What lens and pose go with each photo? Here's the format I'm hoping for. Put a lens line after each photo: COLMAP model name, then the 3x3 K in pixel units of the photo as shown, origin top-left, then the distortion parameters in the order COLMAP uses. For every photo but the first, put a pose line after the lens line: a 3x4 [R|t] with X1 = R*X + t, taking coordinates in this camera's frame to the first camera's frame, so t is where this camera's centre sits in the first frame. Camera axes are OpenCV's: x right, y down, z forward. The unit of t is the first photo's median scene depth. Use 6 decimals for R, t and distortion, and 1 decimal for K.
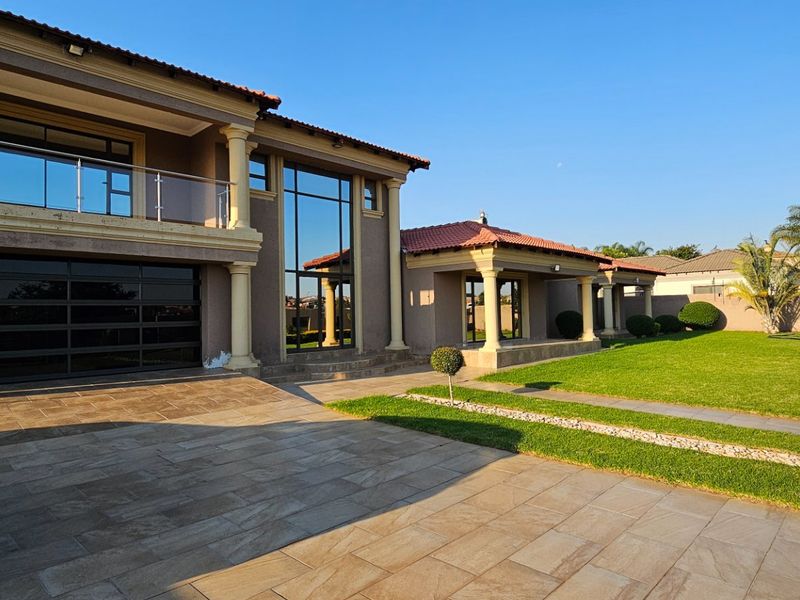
lens RADIAL K [[522.3, 0, 399.3], [0, 522.3, 295.3], [0, 0, 1]] dist [-0.002000, -0.003823]
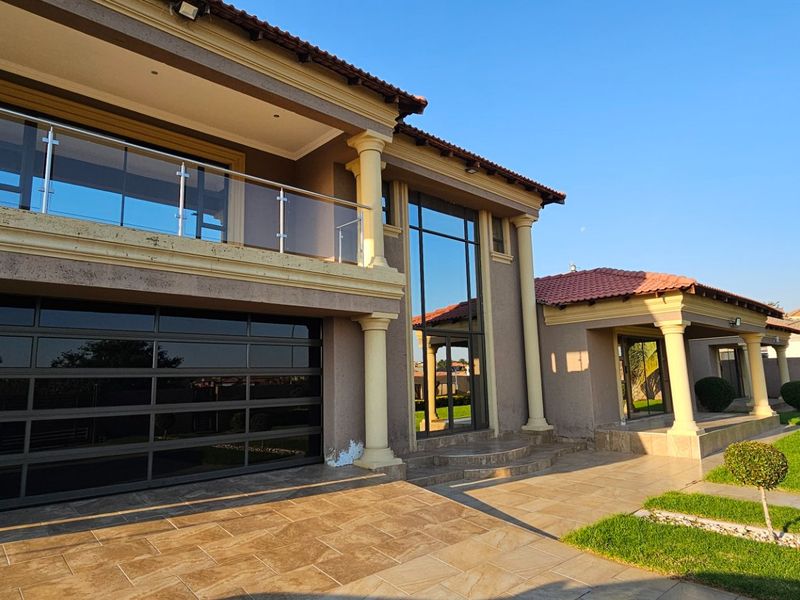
lens RADIAL K [[522.3, 0, 399.3], [0, 522.3, 295.3], [0, 0, 1]] dist [-0.002000, -0.003823]
pose [[0.998551, -0.015839, -0.051421, -0.237592], [0.009222, 0.991928, -0.126469, 0.002688], [0.053009, 0.125812, 0.990637, 0.283765]]
